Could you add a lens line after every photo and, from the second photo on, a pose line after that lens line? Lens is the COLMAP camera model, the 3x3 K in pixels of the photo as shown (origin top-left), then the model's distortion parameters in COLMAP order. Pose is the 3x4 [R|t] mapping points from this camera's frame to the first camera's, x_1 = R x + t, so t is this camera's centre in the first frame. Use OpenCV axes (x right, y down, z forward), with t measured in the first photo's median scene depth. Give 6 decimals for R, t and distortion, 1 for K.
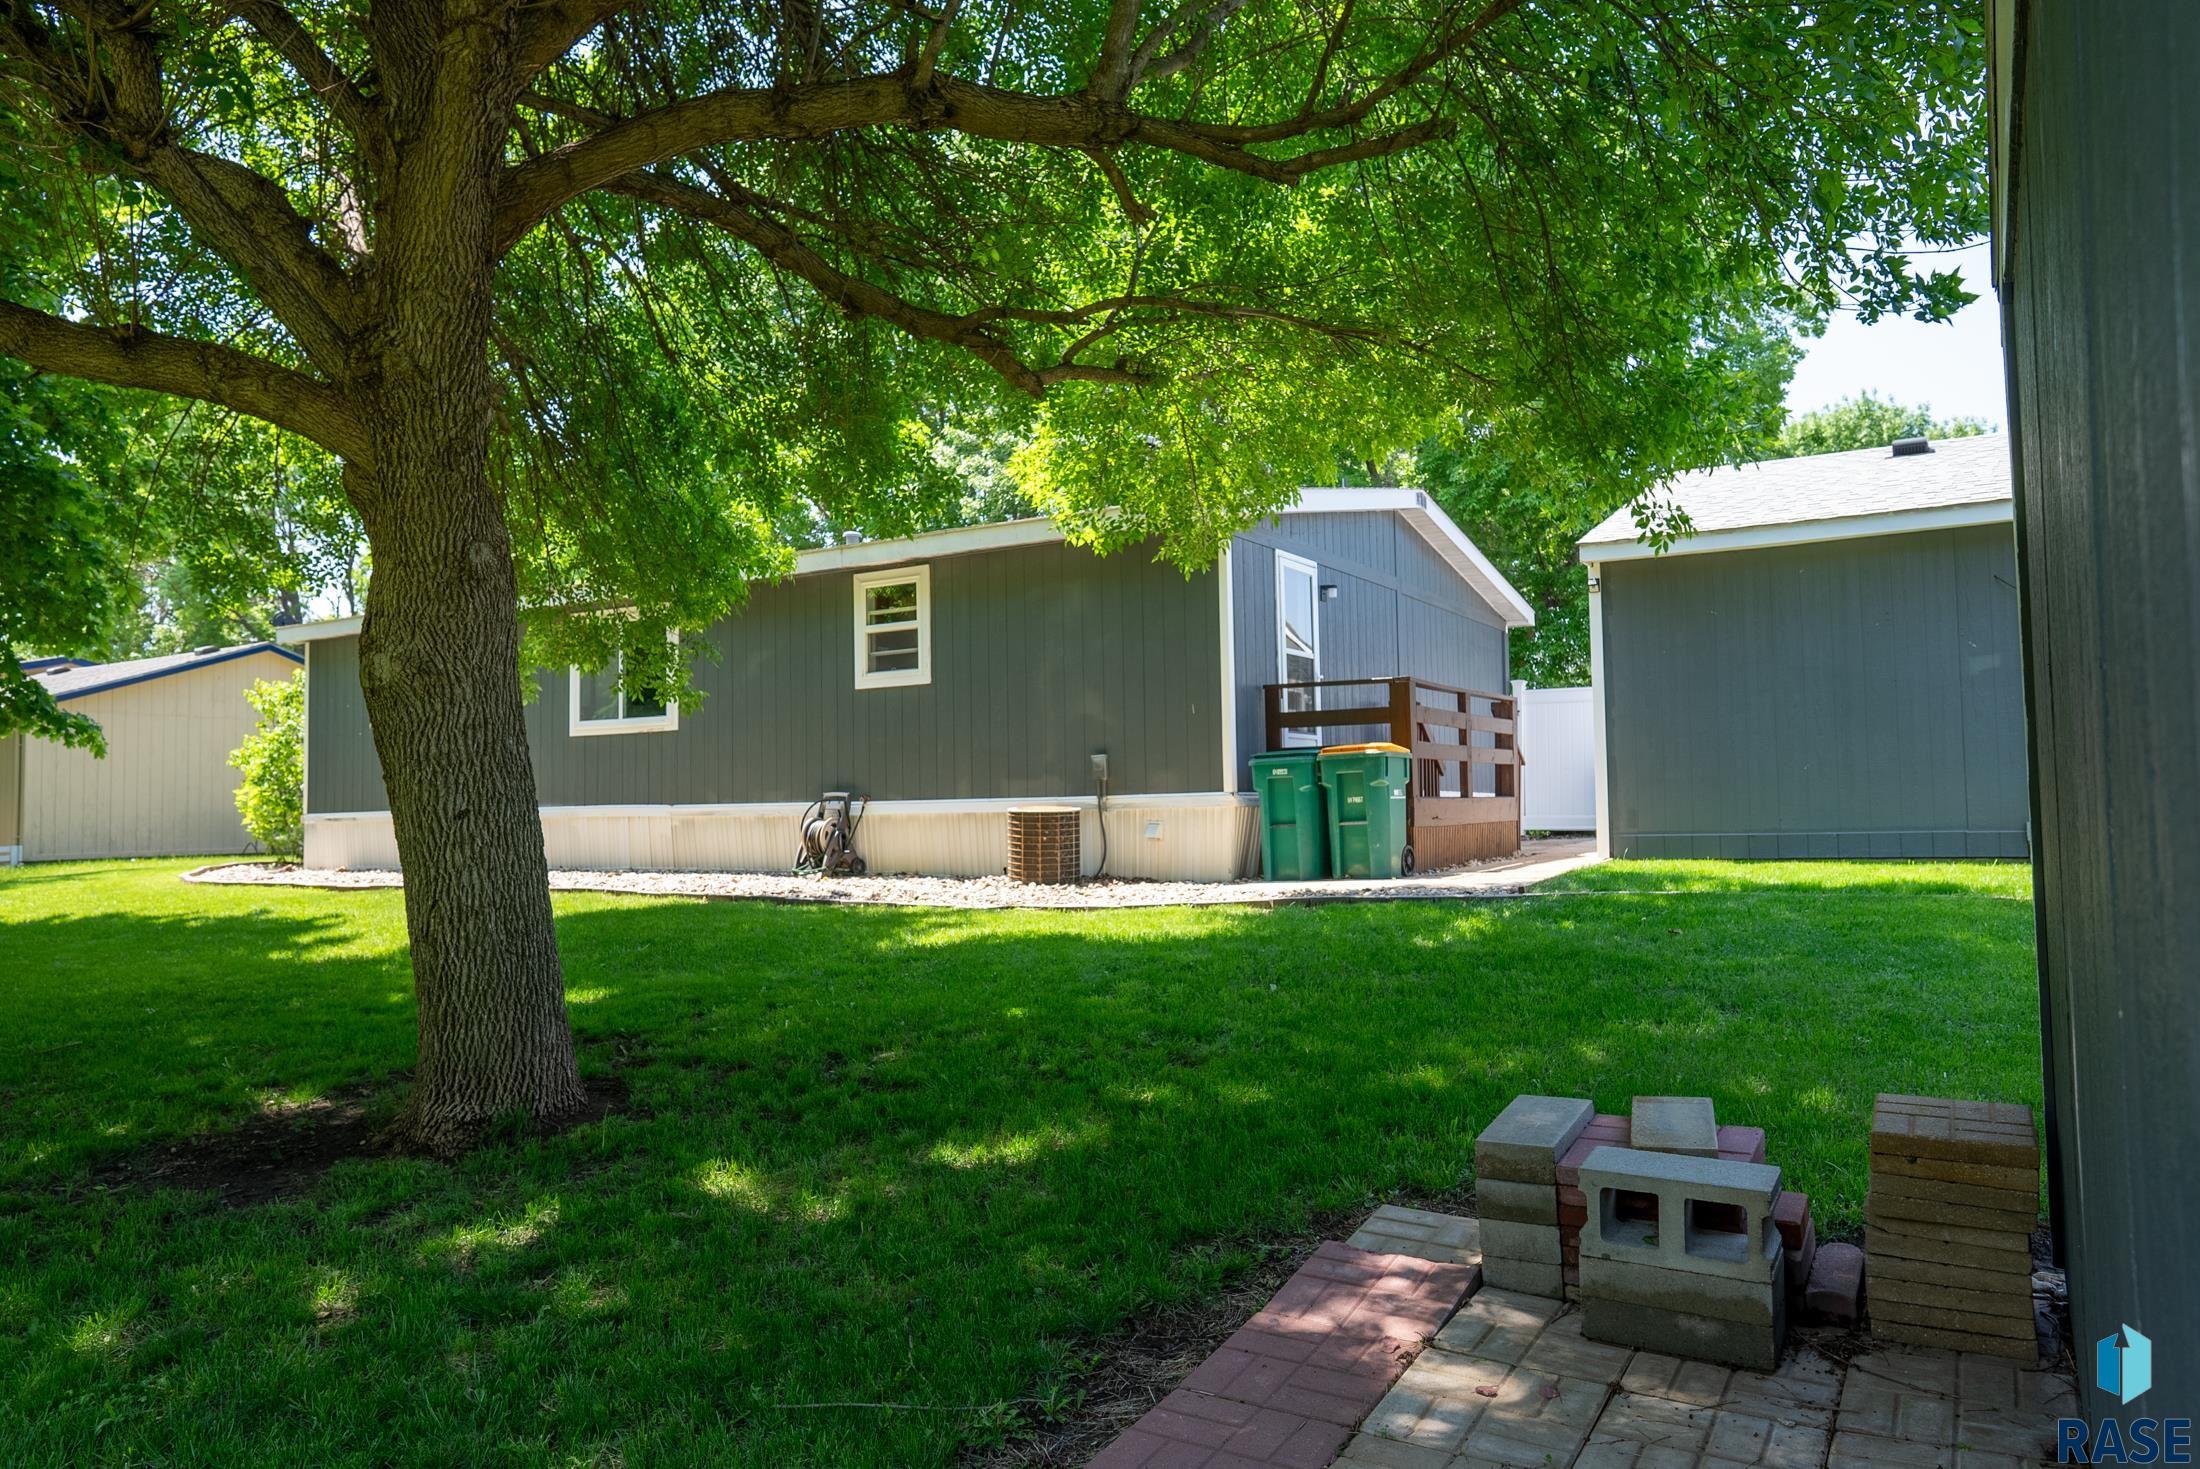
lens RADIAL K [[1439.2, 0, 1102.6], [0, 1439.2, 752.5], [0, 0, 1]] dist [-0.004878, -0.003812]
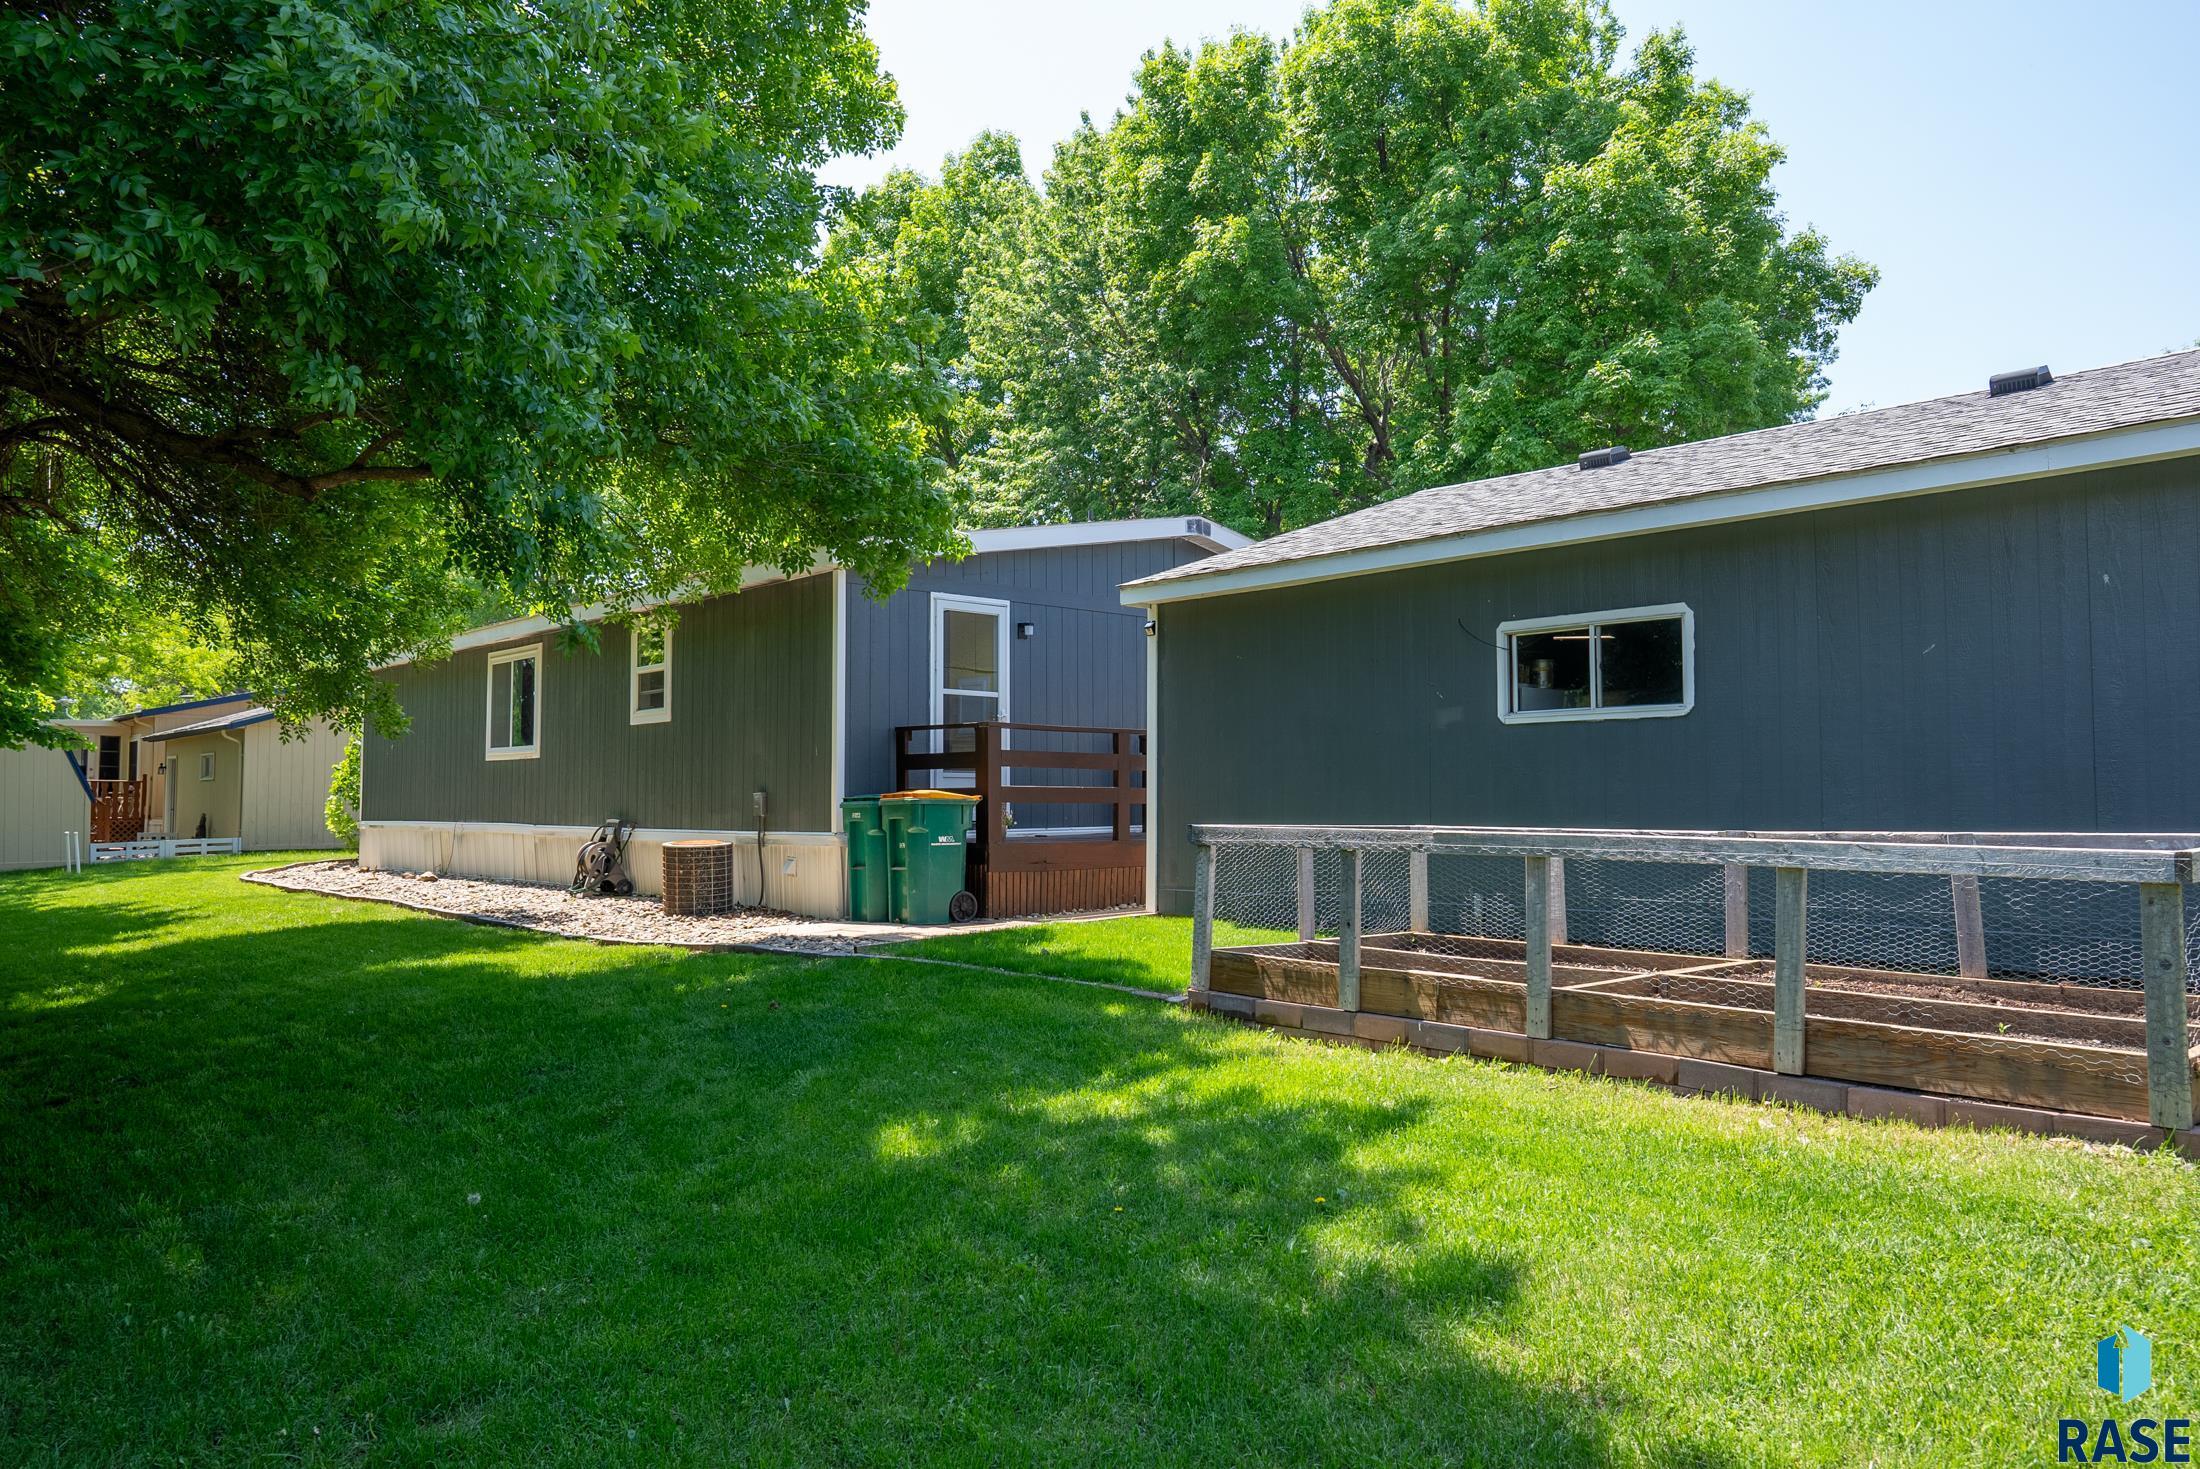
lens RADIAL K [[1439.2, 0, 1102.6], [0, 1439.2, 752.5], [0, 0, 1]] dist [-0.004878, -0.003812]
pose [[0.960854, 0.006949, -0.276968, 0.495013], [-0.005481, 0.999967, 0.006072, -0.033348], [0.277001, -0.004316, 0.960860, 0.050712]]
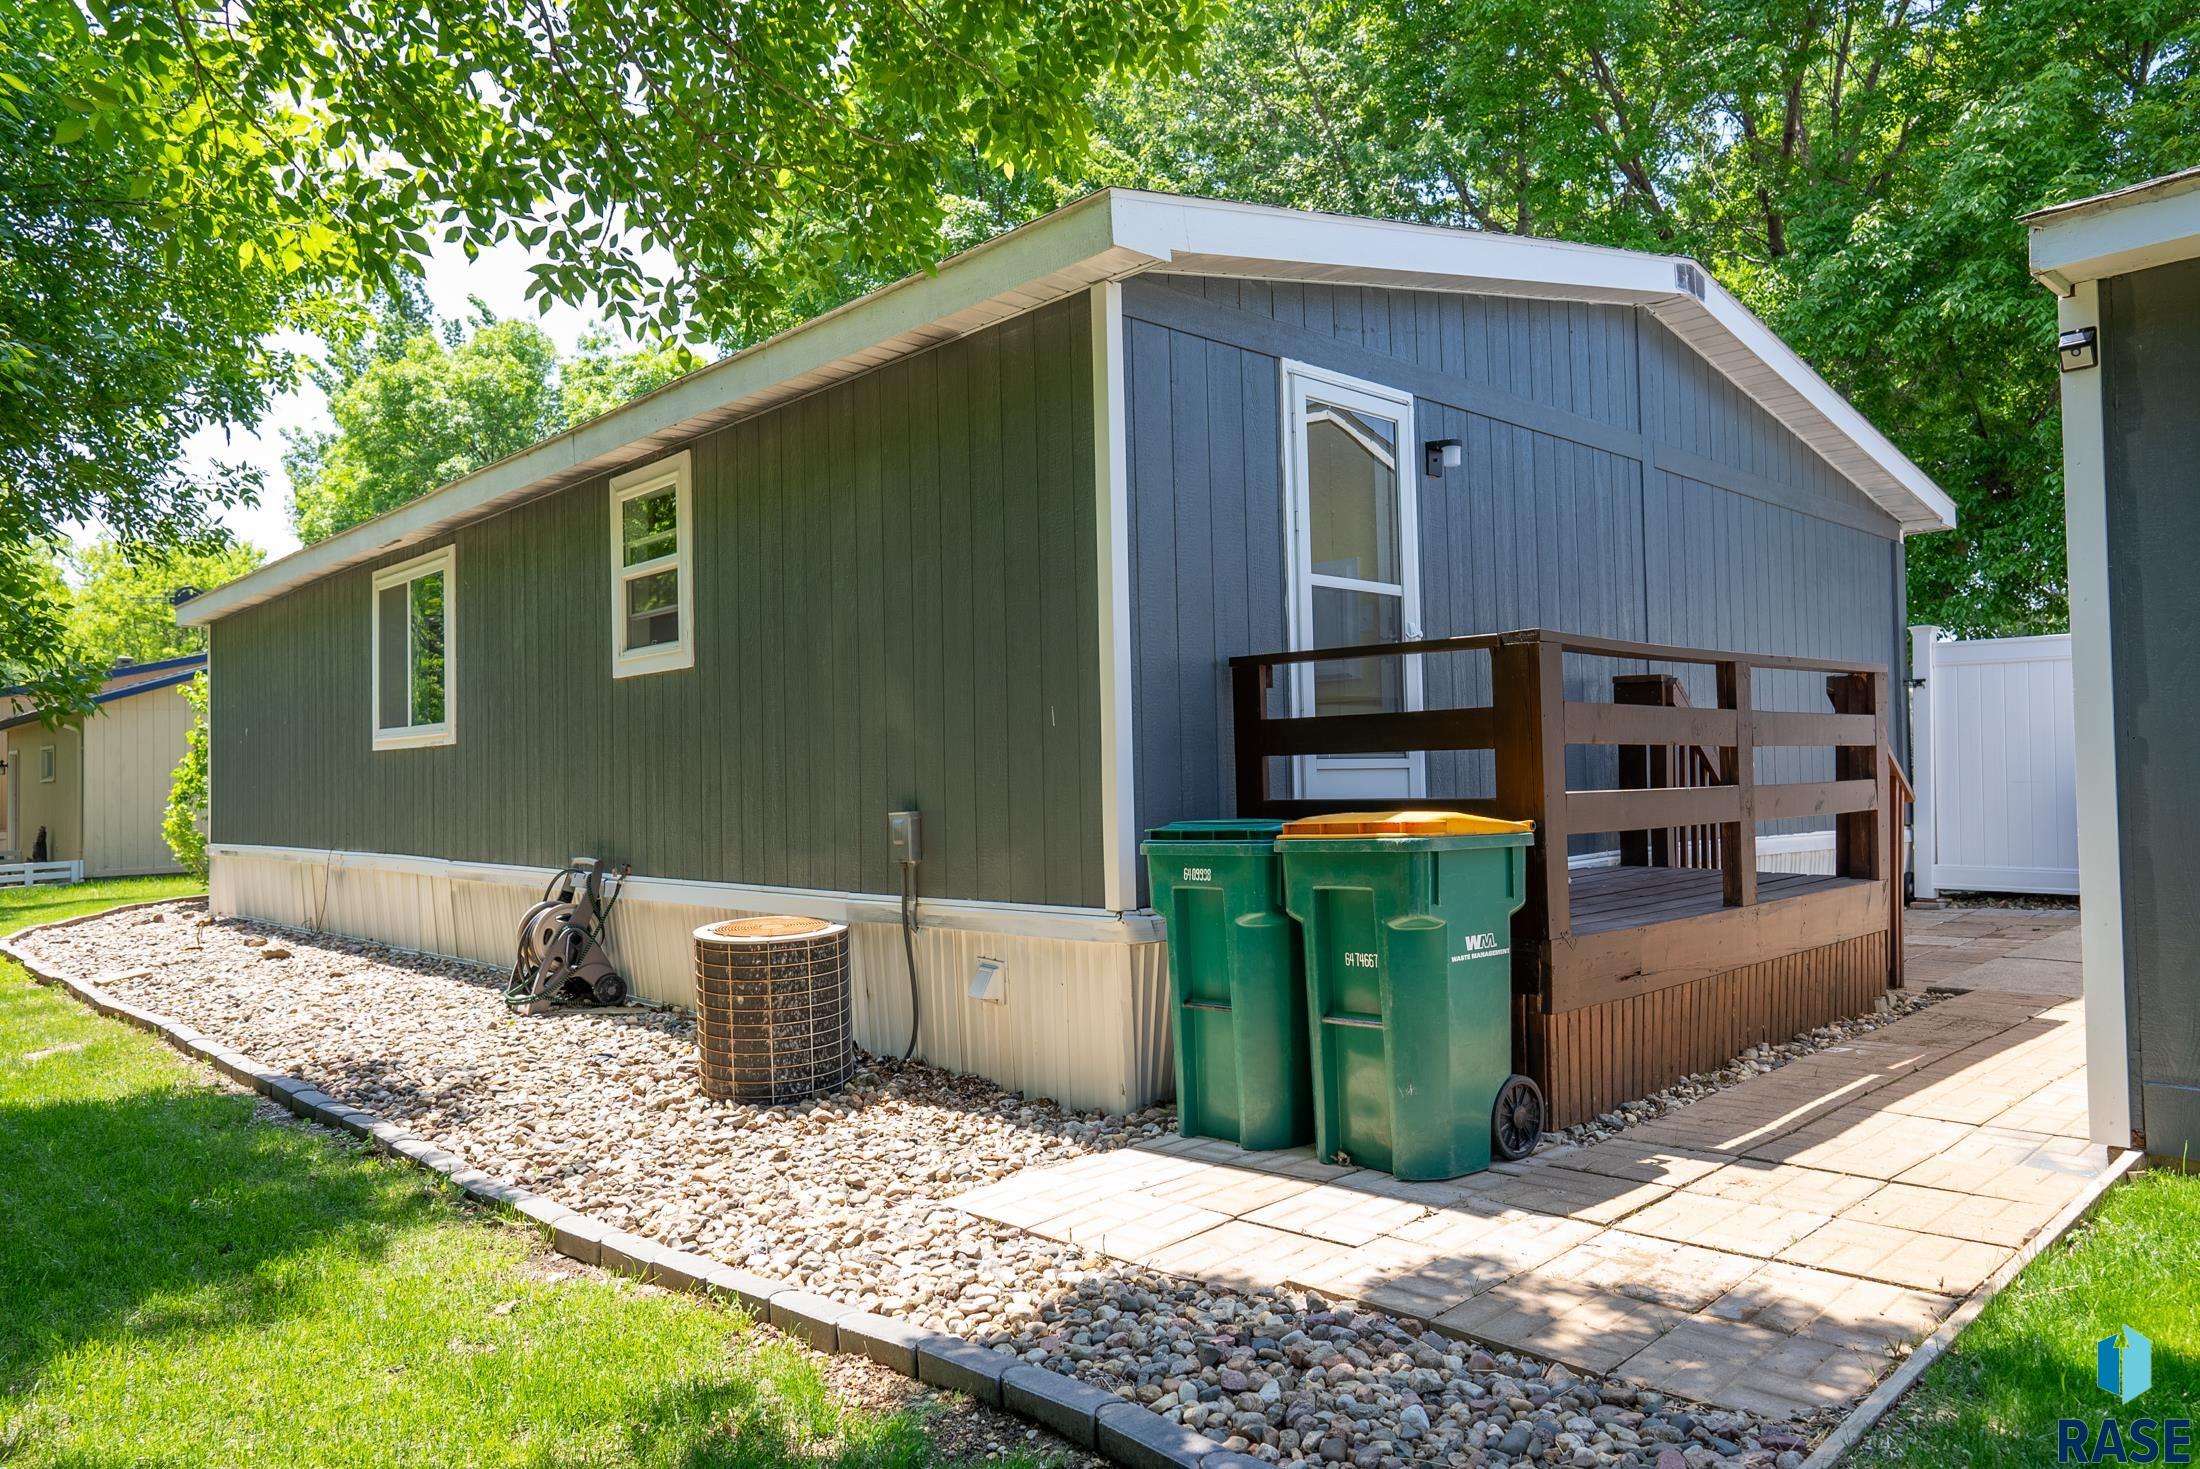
lens RADIAL K [[1439.2, 0, 1102.6], [0, 1439.2, 752.5], [0, 0, 1]] dist [-0.004878, -0.003812]
pose [[0.964348, -0.007189, -0.264541, 0.176101], [0.014118, 0.999605, 0.024301, -0.027072], [0.264262, -0.027169, 0.964068, 0.515403]]
